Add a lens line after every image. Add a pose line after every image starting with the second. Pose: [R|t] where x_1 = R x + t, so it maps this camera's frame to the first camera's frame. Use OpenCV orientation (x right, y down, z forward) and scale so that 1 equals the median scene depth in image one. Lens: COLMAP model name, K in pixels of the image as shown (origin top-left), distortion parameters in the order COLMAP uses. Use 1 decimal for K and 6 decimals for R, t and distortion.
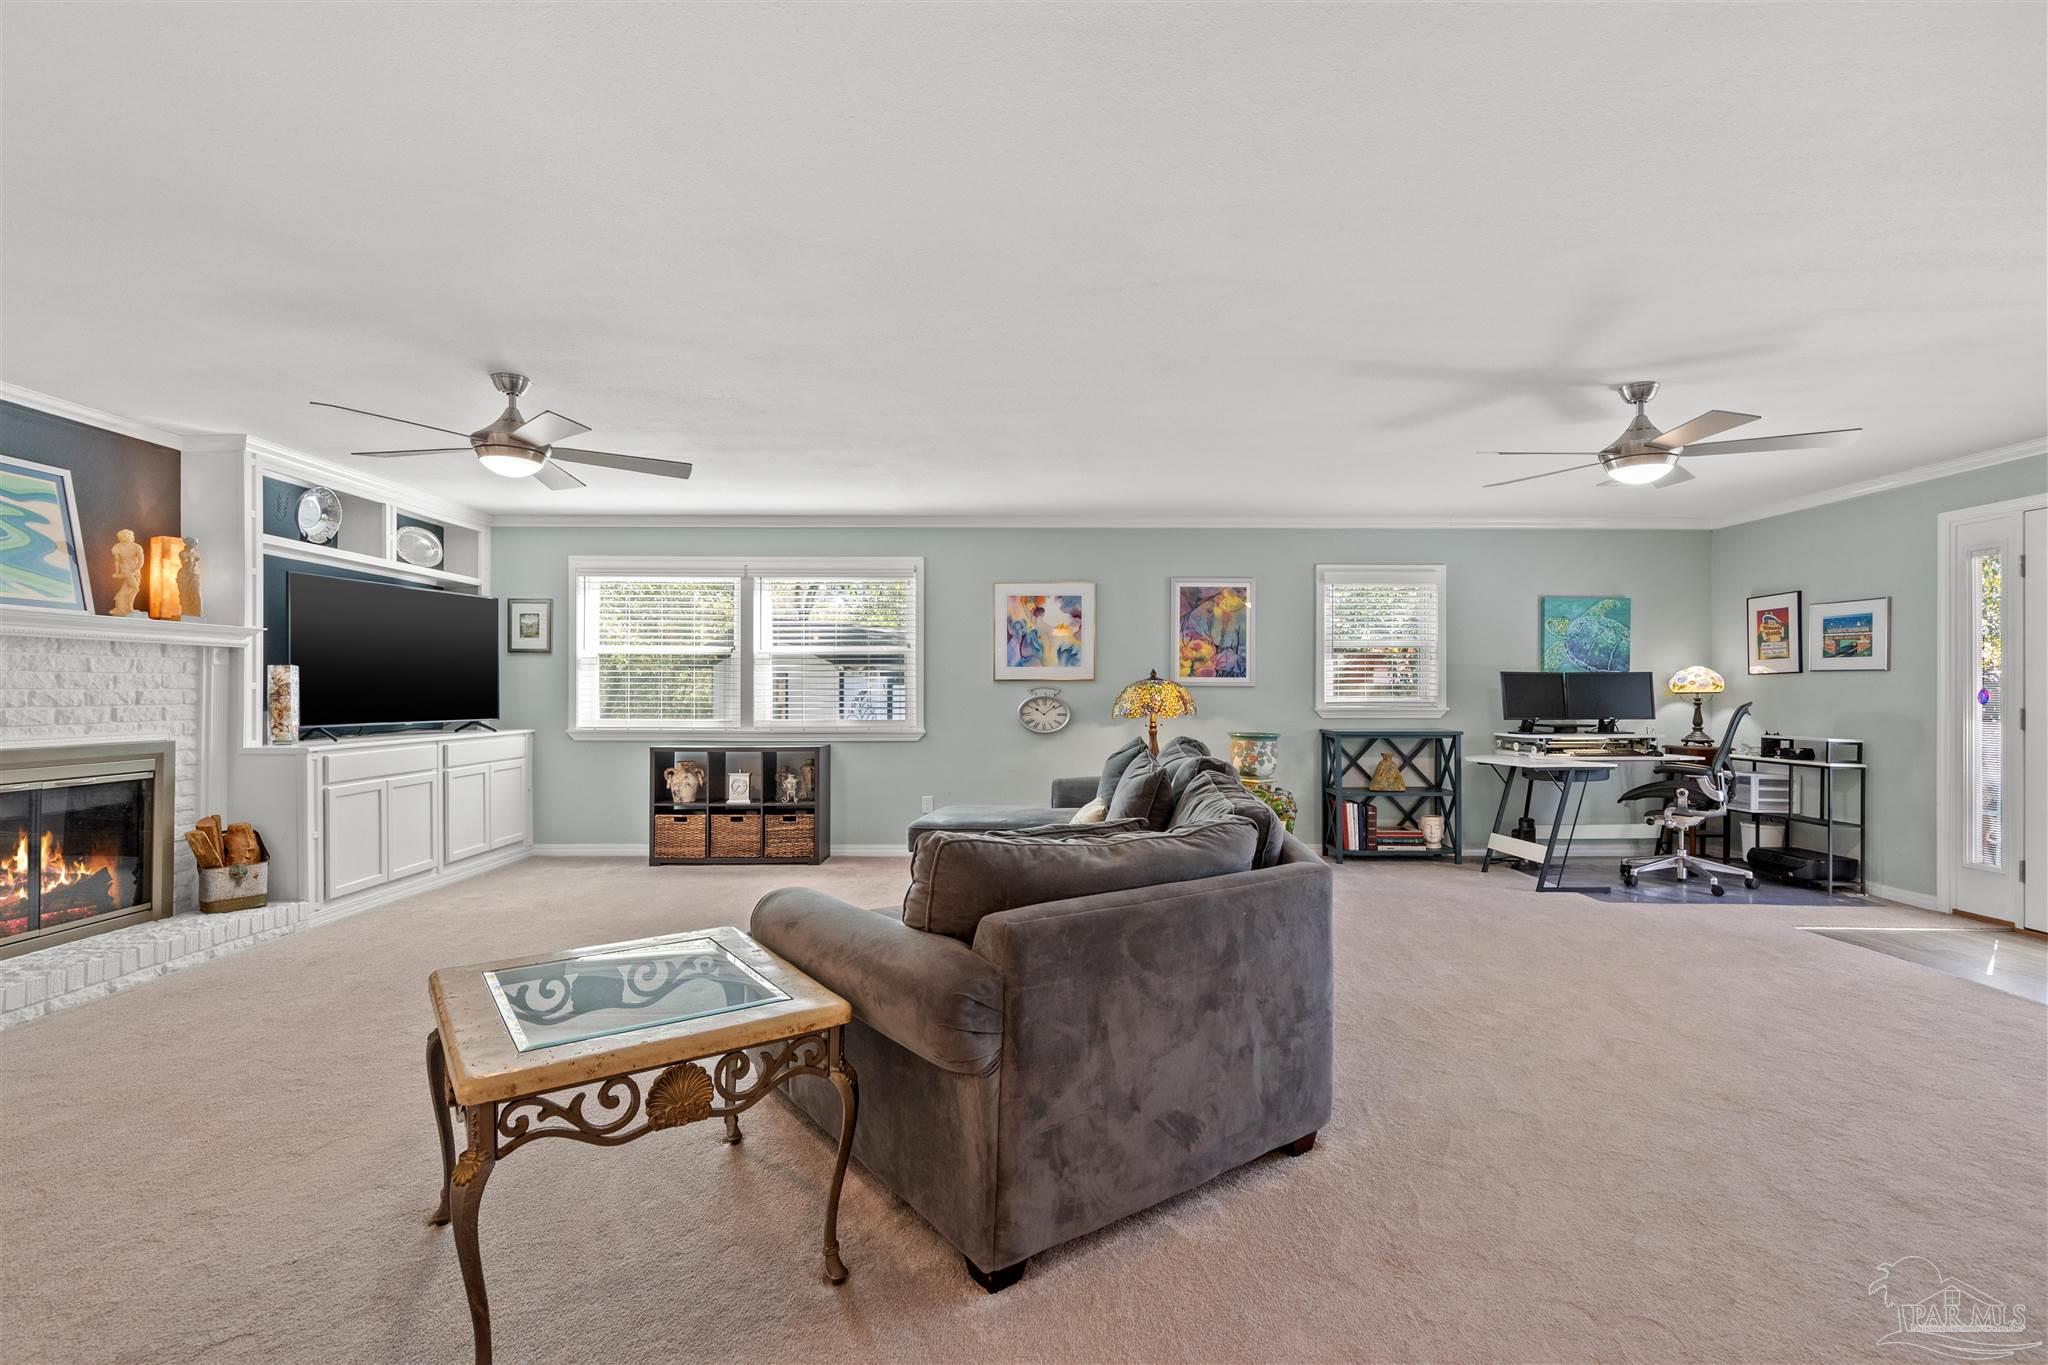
lens RADIAL K [[929.6, 0, 1028.8], [0, 929.6, 684.5], [0, 0, 1]] dist [-0.003233, -0.000363]
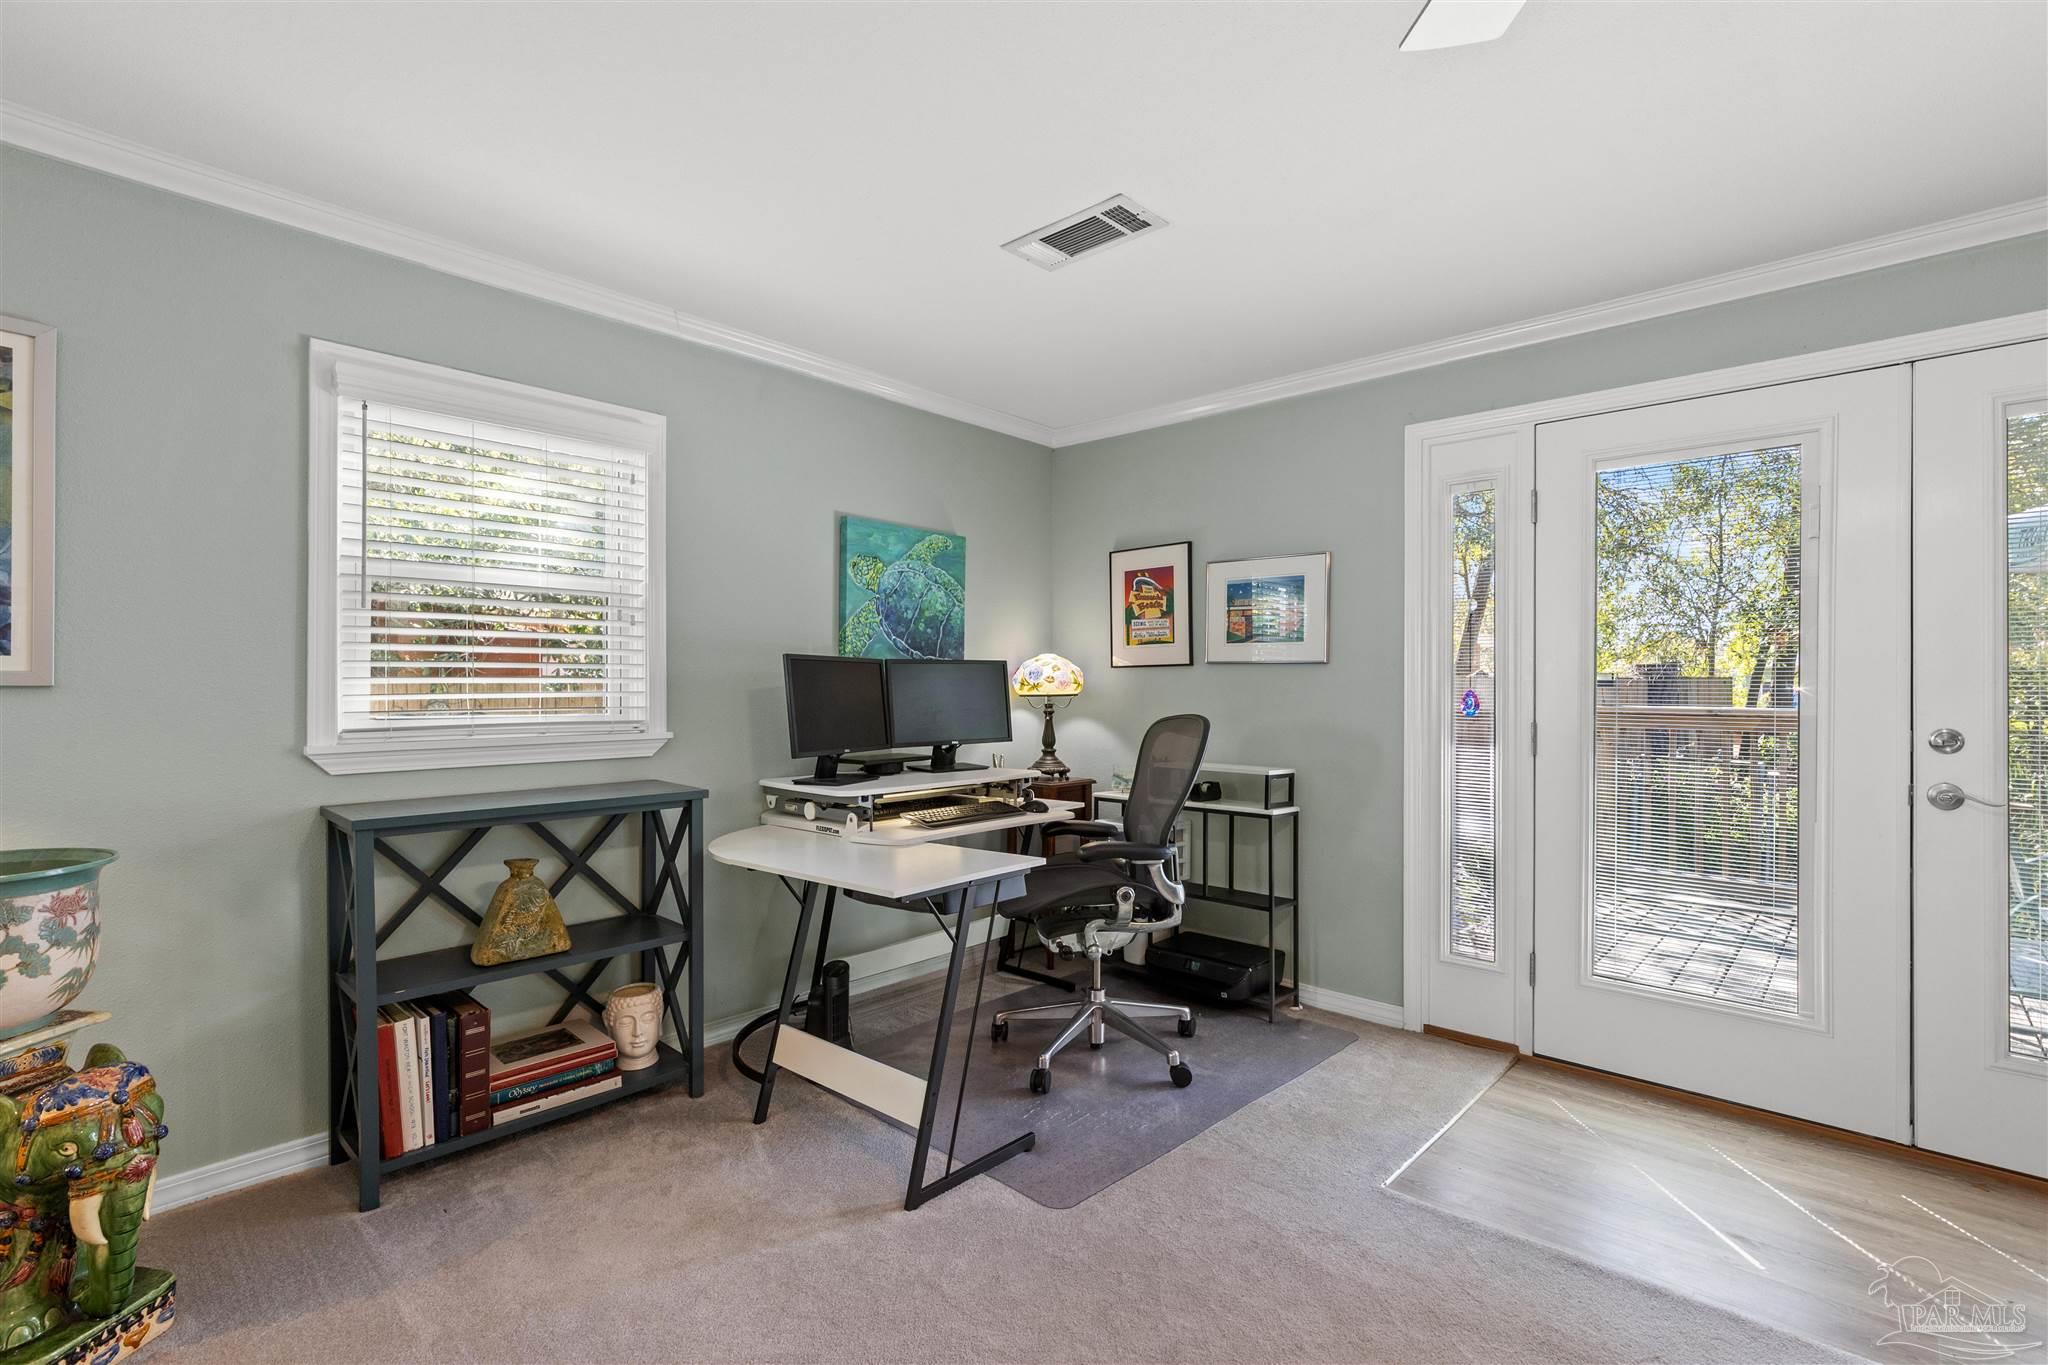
lens RADIAL K [[929.6, 0, 1028.8], [0, 929.6, 684.5], [0, 0, 1]] dist [-0.003233, -0.000363]
pose [[0.676429, -0.000226, 0.736508, 0.244483], [-0.006040, 0.999965, 0.005855, -0.002110], [-0.736483, -0.008409, 0.676404, 0.584924]]
